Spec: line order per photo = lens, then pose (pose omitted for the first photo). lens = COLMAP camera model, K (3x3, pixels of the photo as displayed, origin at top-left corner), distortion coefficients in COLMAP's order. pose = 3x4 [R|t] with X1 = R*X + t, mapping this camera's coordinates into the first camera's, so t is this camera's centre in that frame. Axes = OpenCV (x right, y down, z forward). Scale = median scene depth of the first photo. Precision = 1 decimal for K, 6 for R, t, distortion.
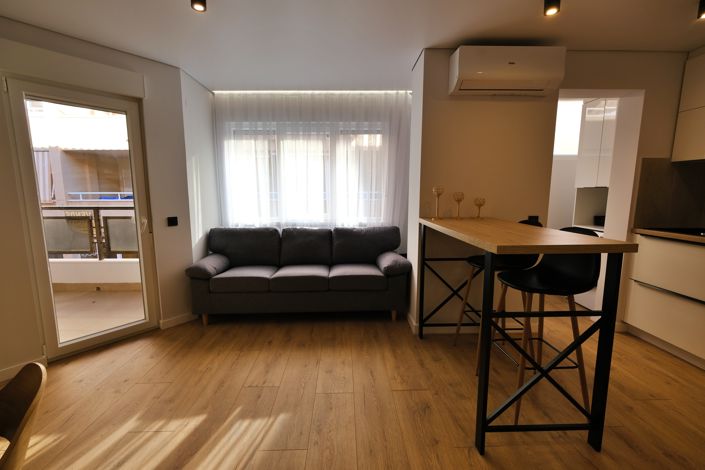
lens RADIAL K [[308.6, 0, 351.4], [0, 308.6, 232.8], [0, 0, 1]] dist [-0.003150, -0.000104]
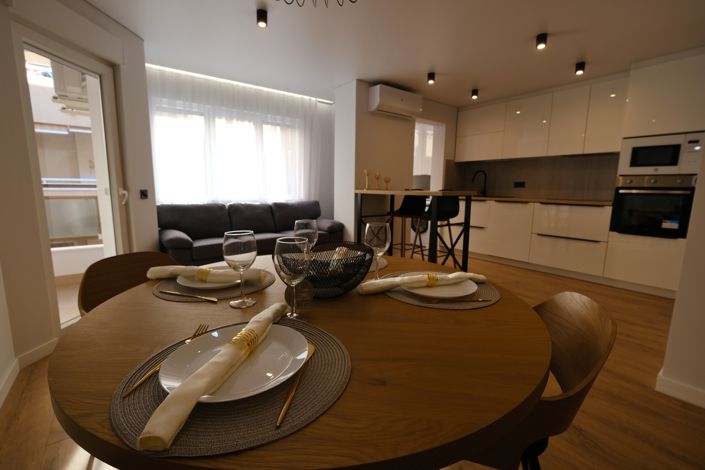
lens RADIAL K [[308.6, 0, 354.6], [0, 308.6, 234.9], [0, 0, 1]] dist [-0.003150, -0.000104]
pose [[0.803253, -0.081877, 0.589983, -0.681078], [0.070017, 0.996619, 0.042982, 0.105423], [-0.591508, 0.006783, 0.806271, -0.217692]]
